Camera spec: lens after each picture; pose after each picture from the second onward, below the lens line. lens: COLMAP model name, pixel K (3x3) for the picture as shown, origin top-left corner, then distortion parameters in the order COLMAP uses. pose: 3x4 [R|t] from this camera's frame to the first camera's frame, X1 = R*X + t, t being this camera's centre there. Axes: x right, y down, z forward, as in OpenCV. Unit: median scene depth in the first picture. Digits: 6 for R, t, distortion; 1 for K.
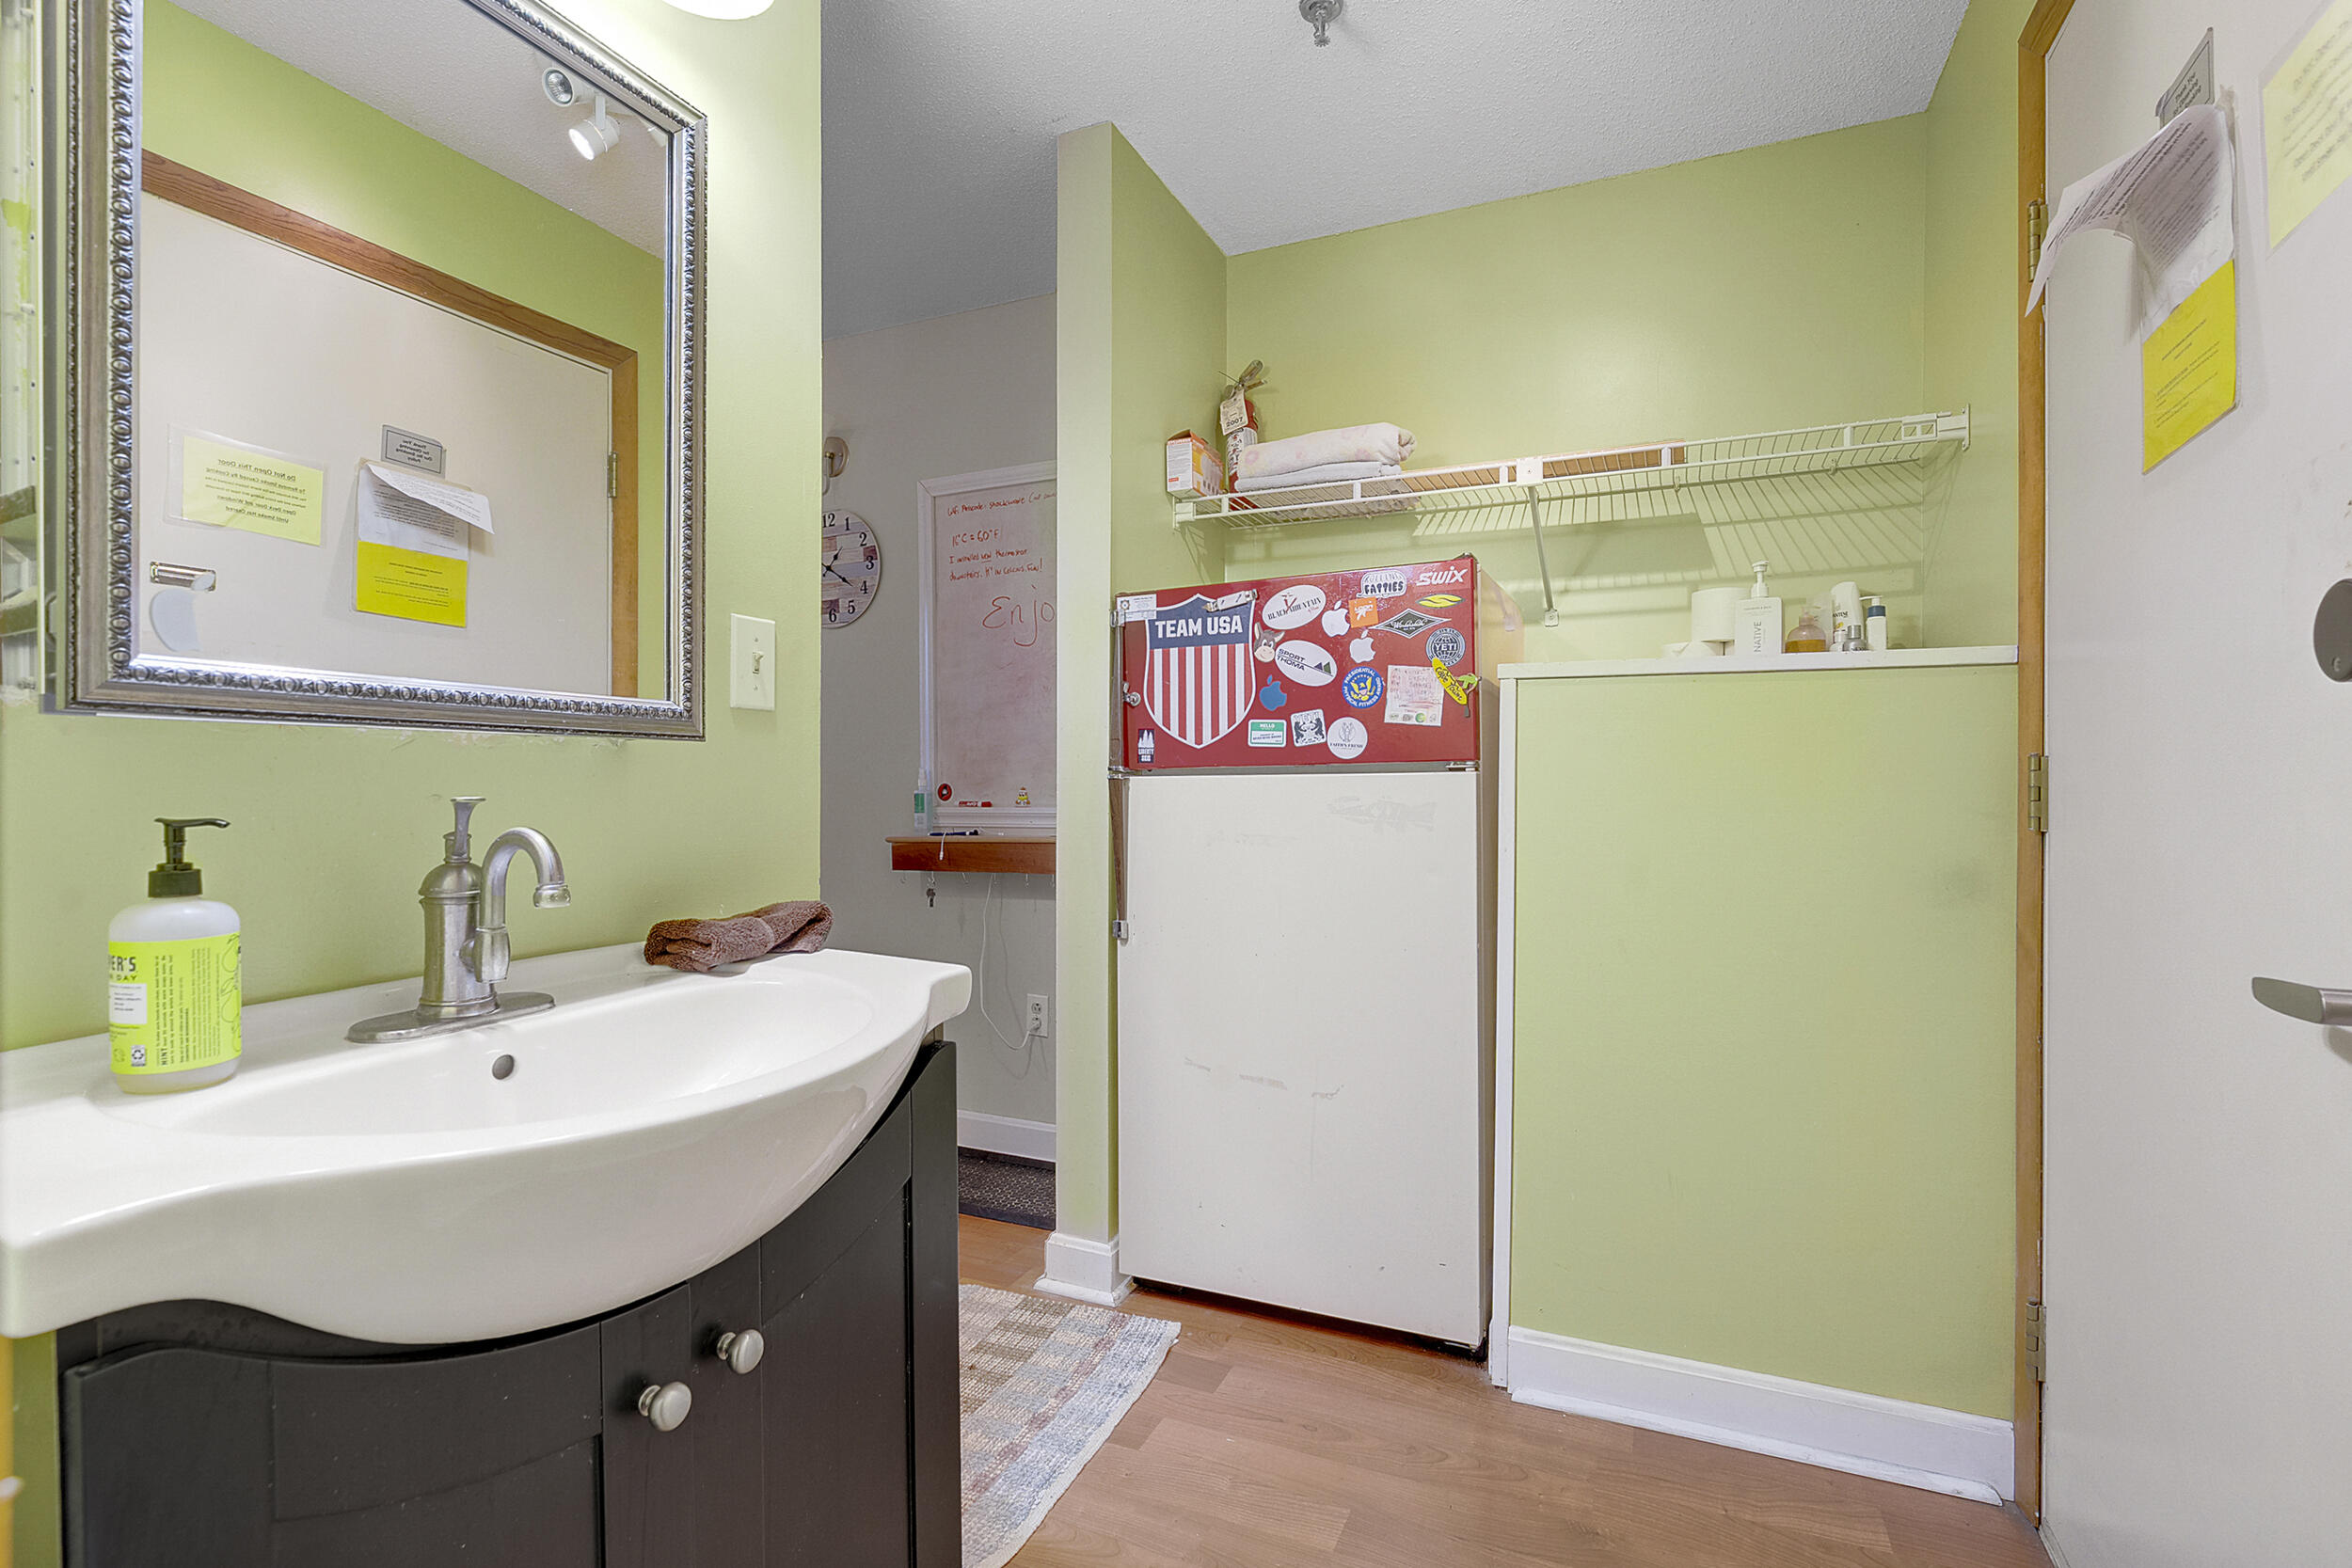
lens RADIAL K [[1077.4, 0, 1181.2], [0, 1077.4, 785.6], [0, 0, 1]] dist [-0.000691, -0.000078]
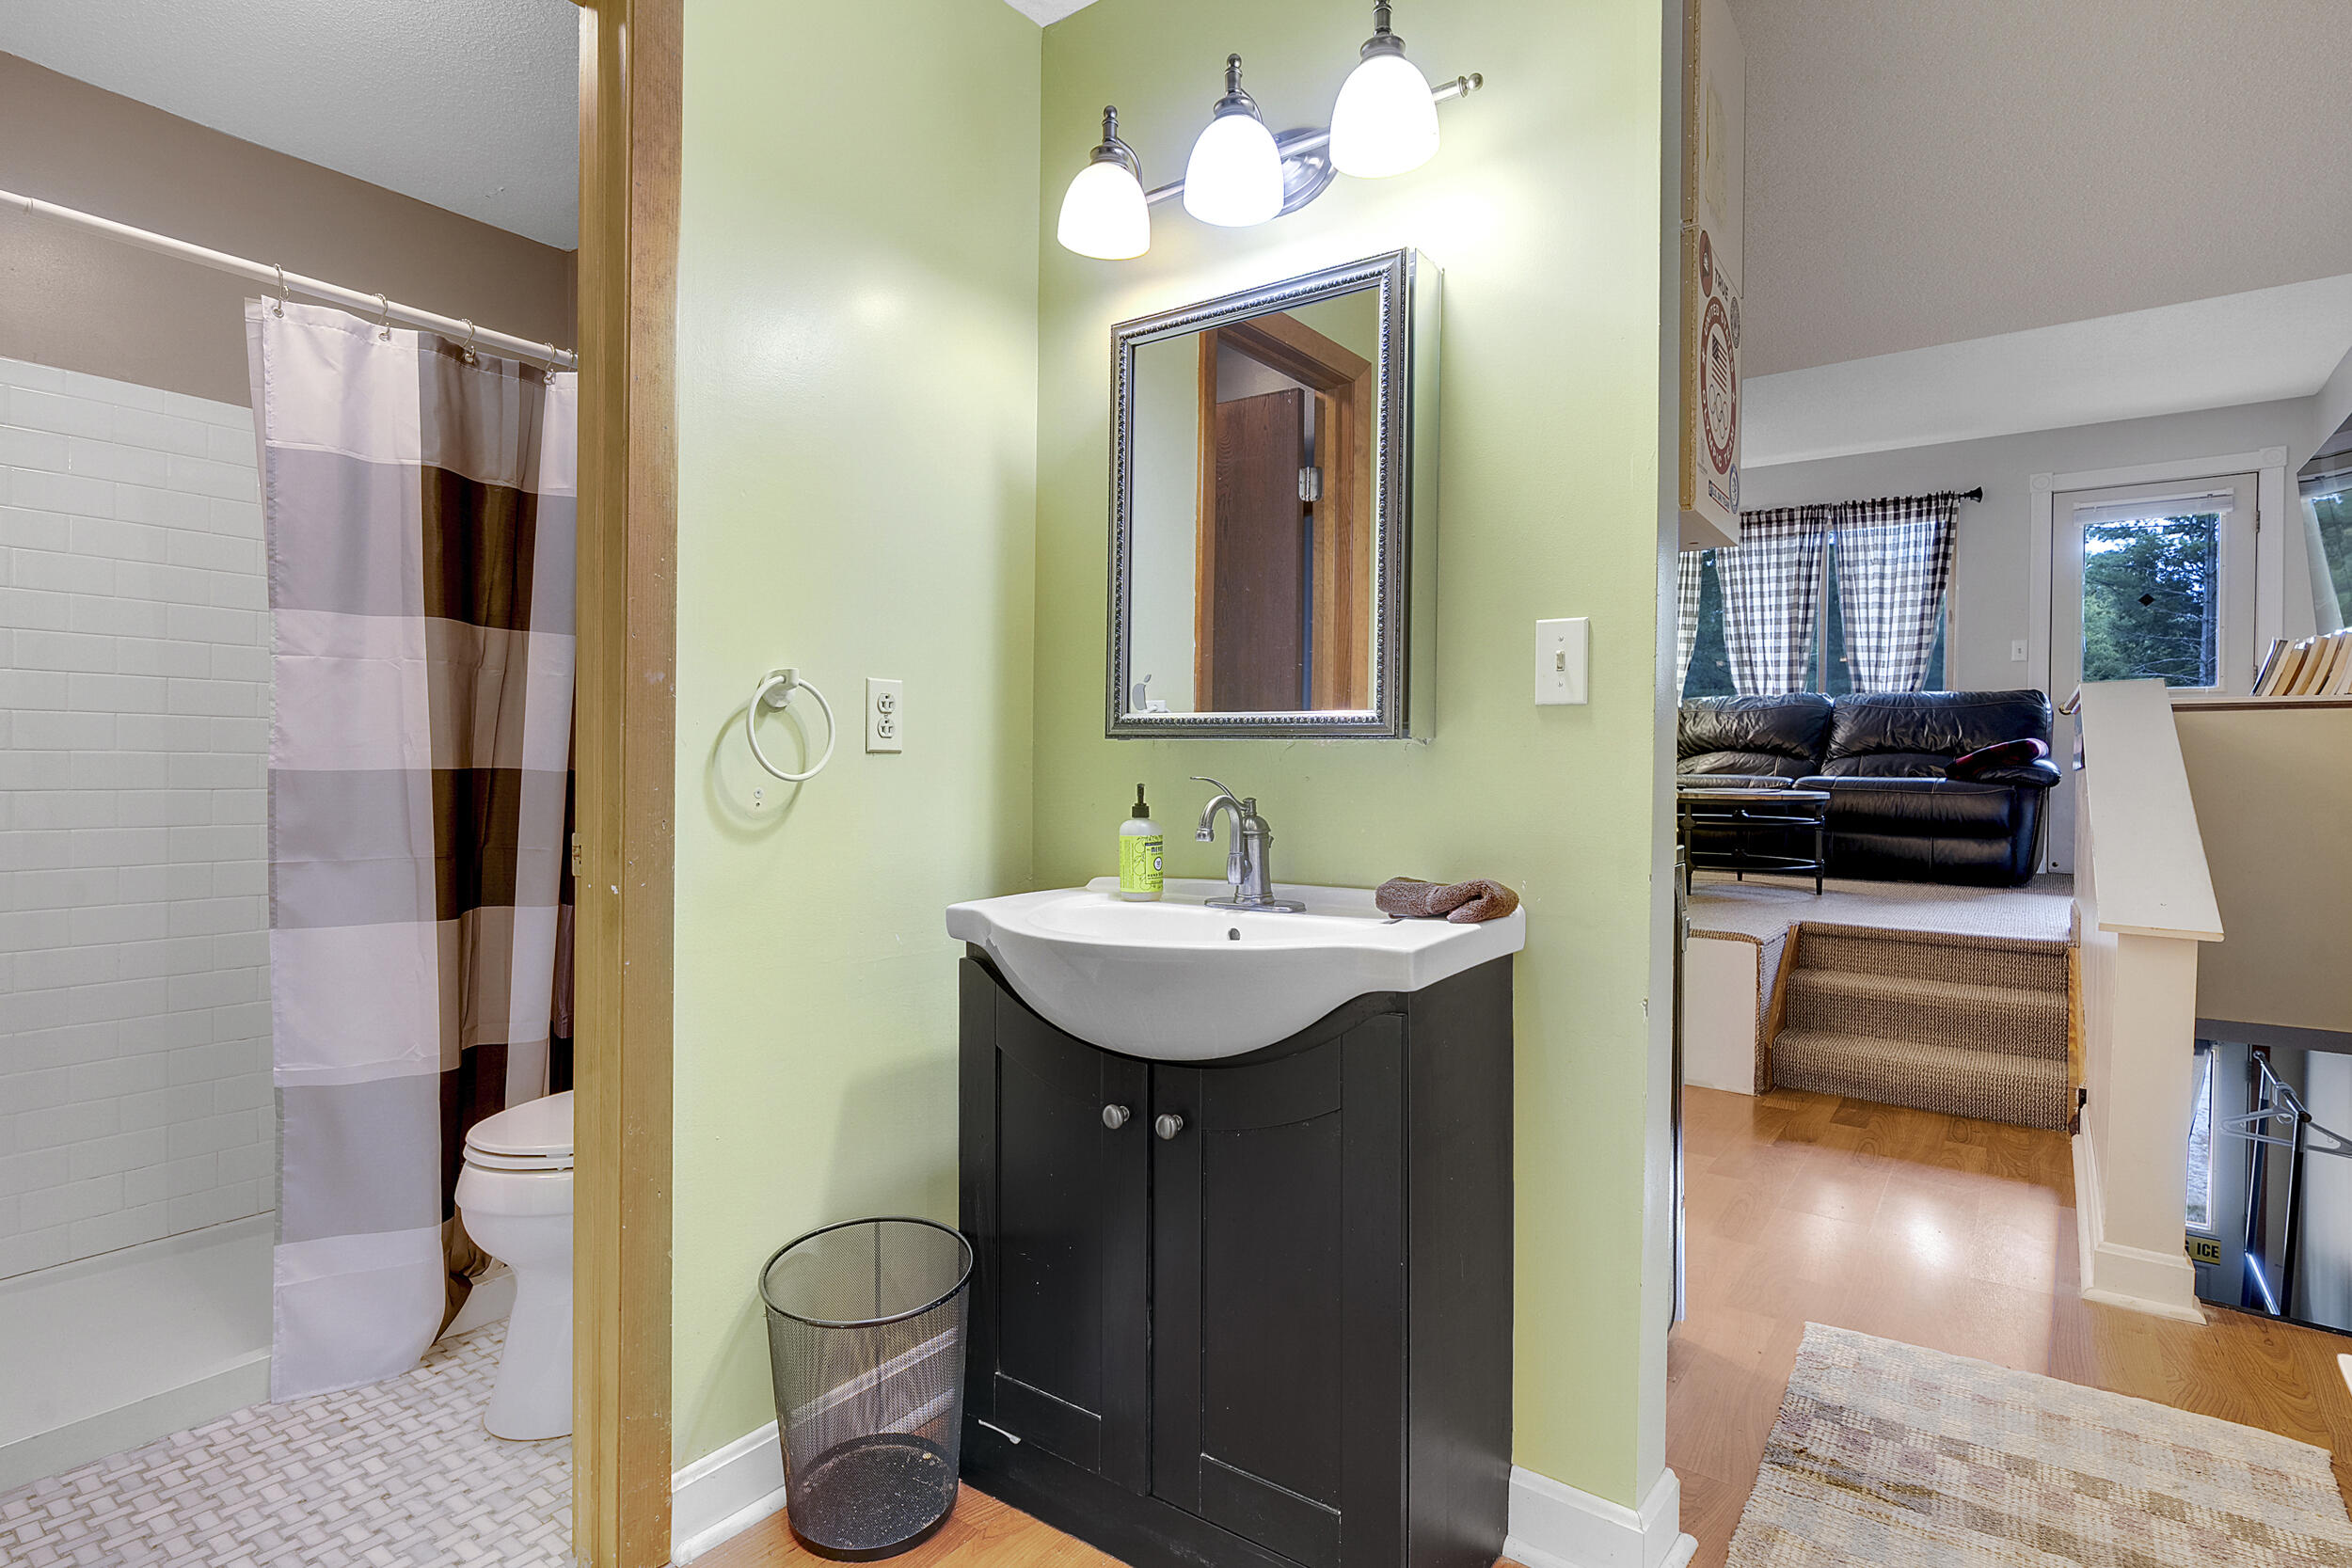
lens RADIAL K [[1199.8, 0, 1180.2], [0, 1199.8, 770.5], [0, 0, 1]] dist [0.000021, -0.000096]
pose [[-0.206293, 0.009316, -0.978446, 1.387704], [-0.007841, 0.999907, 0.011173, -0.024690], [0.978459, 0.009977, -0.206200, 1.436725]]
